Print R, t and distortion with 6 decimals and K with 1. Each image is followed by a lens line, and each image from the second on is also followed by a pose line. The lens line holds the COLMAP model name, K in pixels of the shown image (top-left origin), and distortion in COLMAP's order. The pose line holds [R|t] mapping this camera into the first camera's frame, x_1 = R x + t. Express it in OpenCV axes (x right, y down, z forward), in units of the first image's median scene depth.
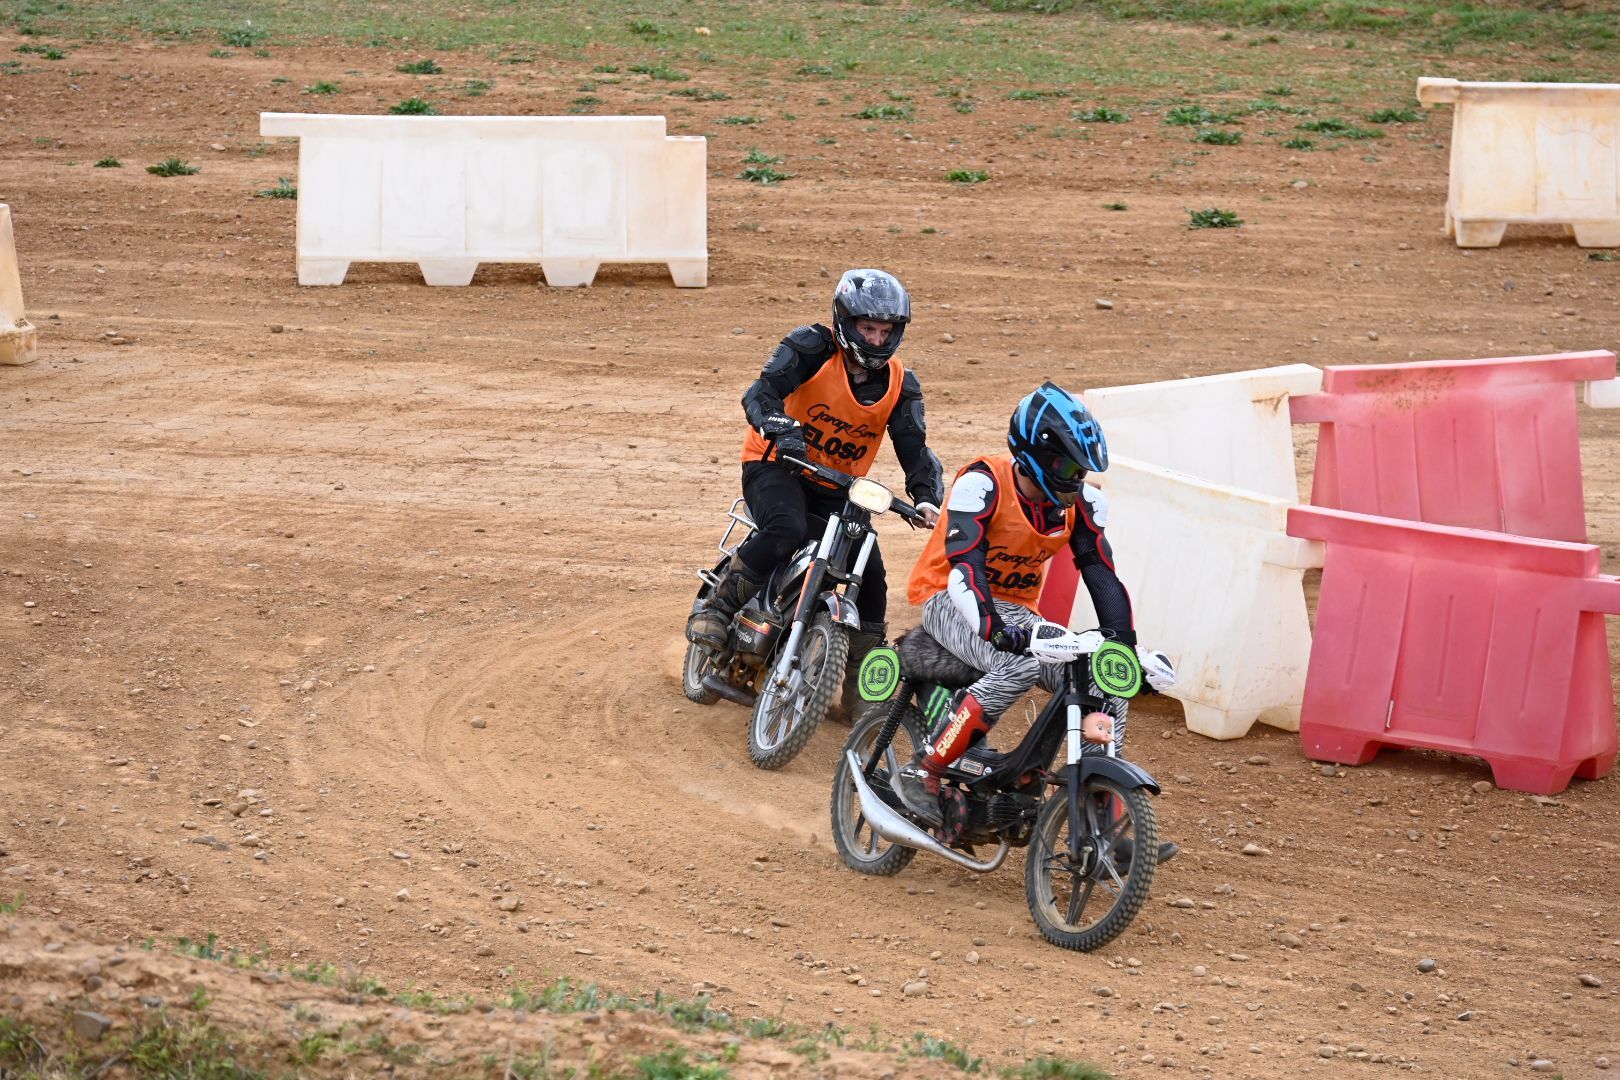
lens RADIAL K [[2061.6, 0, 810.0], [0, 2061.6, 540.0], [0, 0, 1]] dist [-0.012815, -0.016555]
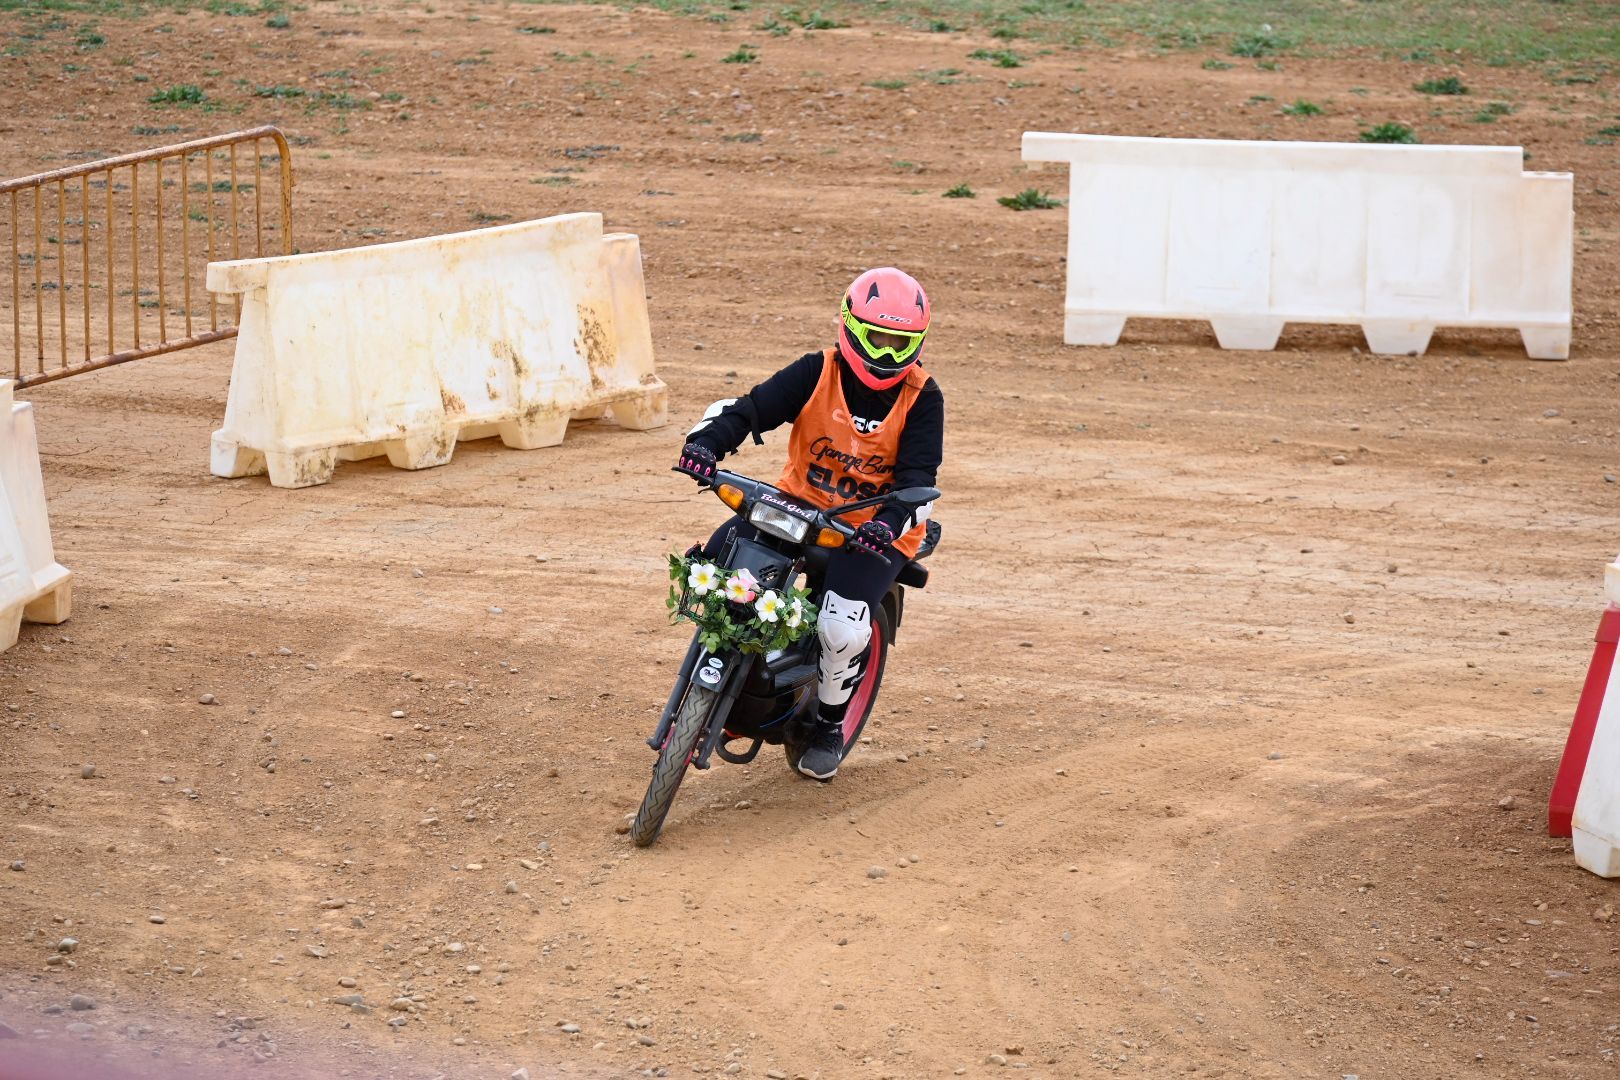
lens RADIAL K [[2537.7, 0, 784.9], [0, 2537.7, 541.0], [0, 0, 1]] dist [-0.014480, 0.009812]
pose [[0.997250, 0.029817, -0.067851, -0.285290], [-0.032687, 0.998600, -0.041580, -0.001159], [0.066516, 0.043684, 0.996829, -0.000411]]
